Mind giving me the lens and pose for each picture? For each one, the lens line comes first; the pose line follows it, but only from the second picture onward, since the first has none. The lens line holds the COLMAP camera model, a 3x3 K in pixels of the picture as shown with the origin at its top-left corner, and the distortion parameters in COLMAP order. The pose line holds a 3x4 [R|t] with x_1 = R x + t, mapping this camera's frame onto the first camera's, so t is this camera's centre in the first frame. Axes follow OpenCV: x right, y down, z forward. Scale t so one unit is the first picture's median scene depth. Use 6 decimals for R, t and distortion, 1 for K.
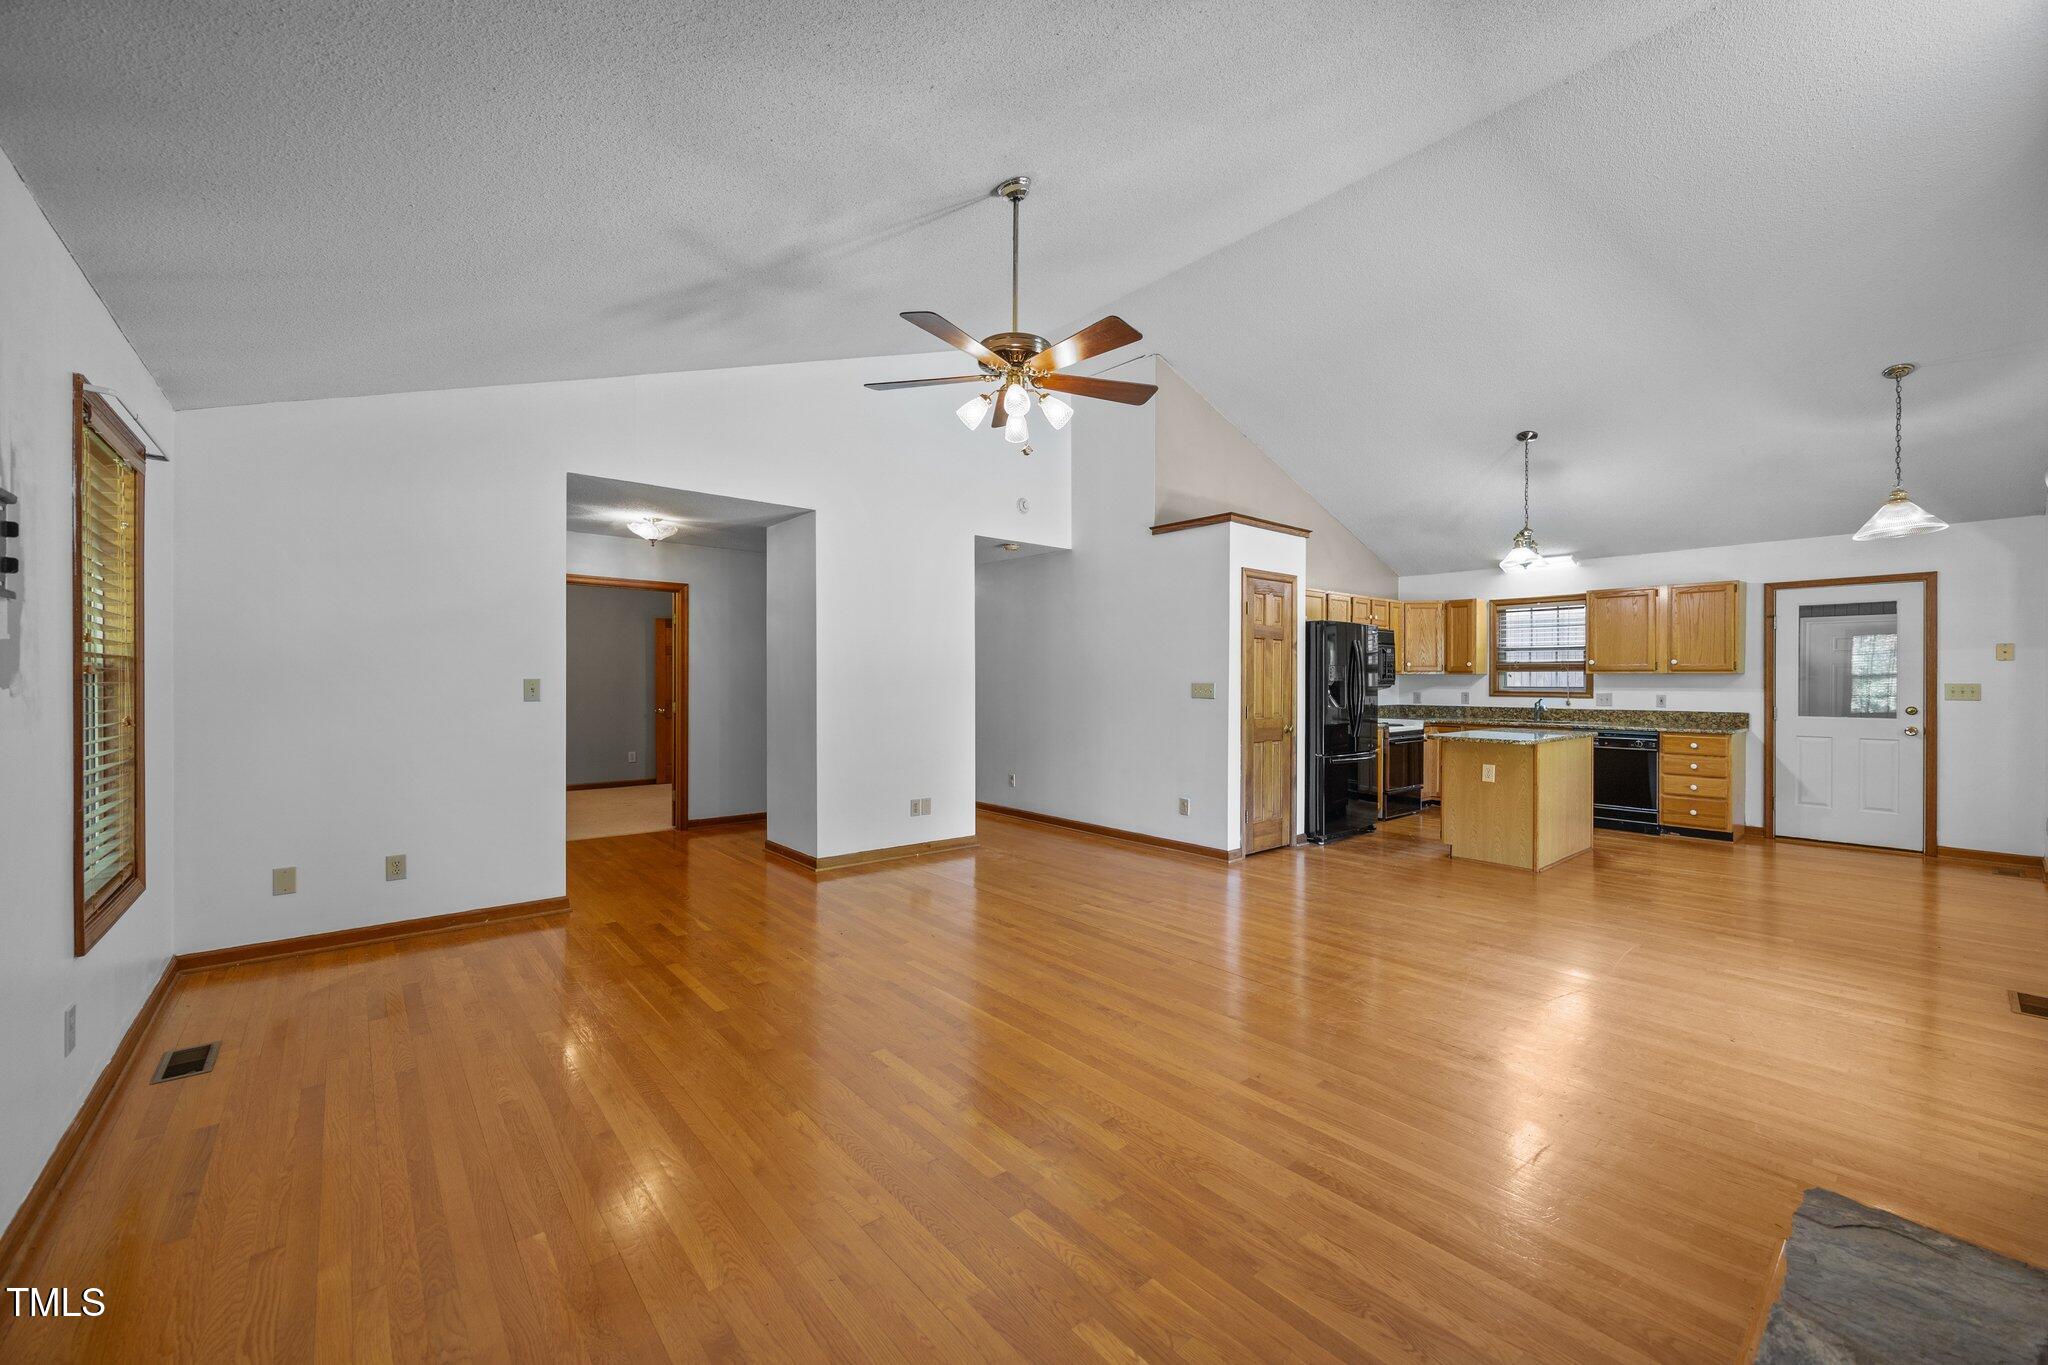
lens RADIAL K [[798.3, 0, 1021.6], [0, 798.3, 683.2], [0, 0, 1]] dist [0.002048, -0.000876]
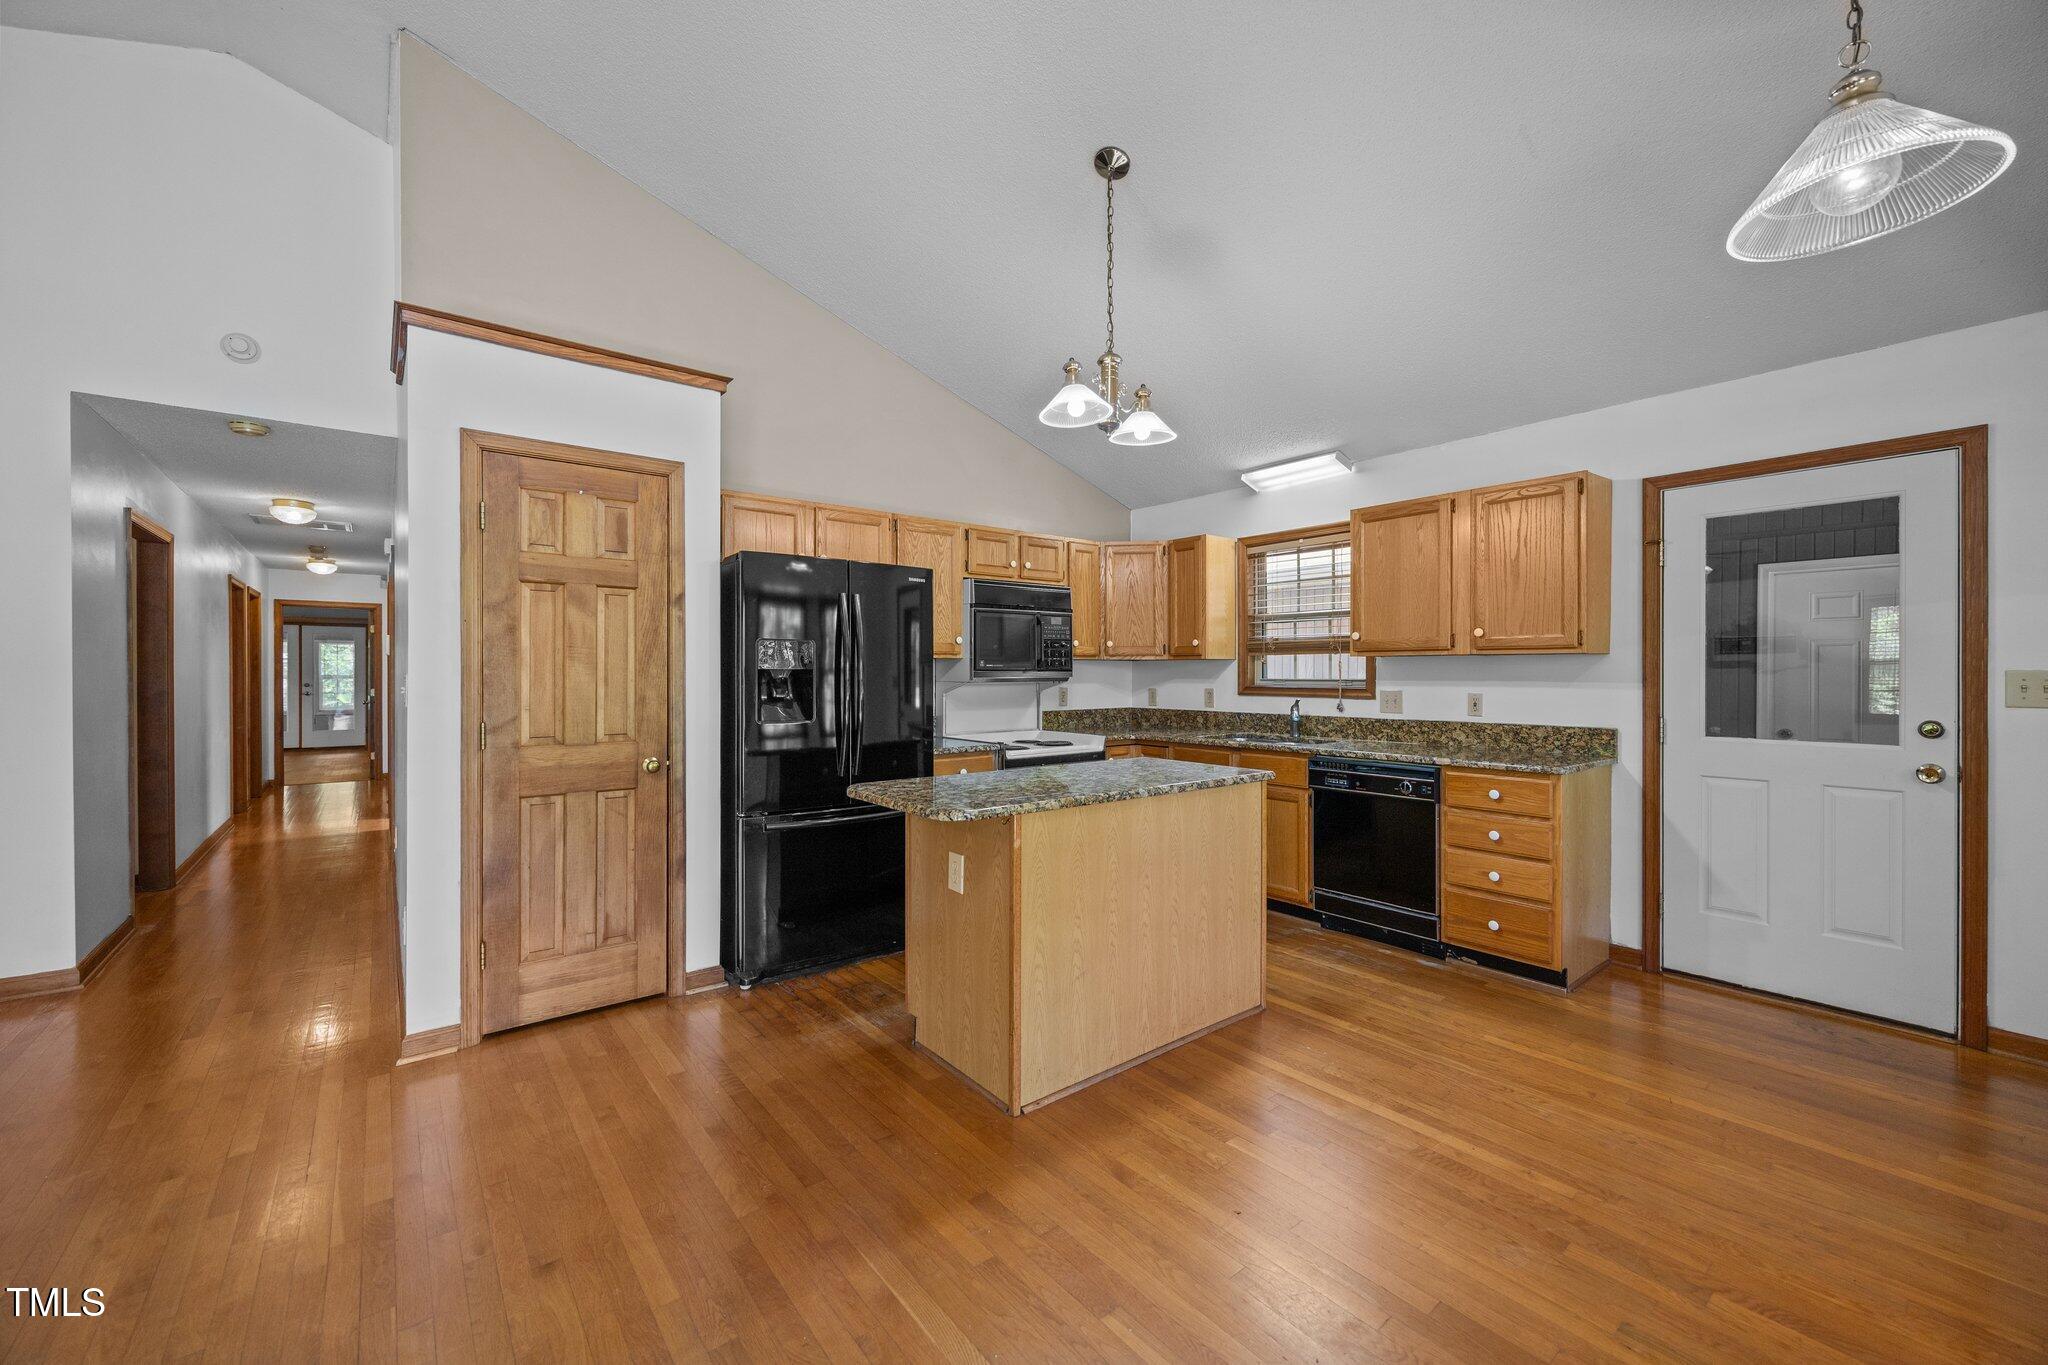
lens RADIAL K [[798.3, 0, 1022.0], [0, 798.3, 678.1], [0, 0, 1]] dist [0.002048, -0.000876]
pose [[0.999551, -0.002941, -0.029820, 0.537685], [0.003016, 0.999992, 0.002495, 0.001493], [0.029812, -0.002583, 0.999552, 0.466483]]
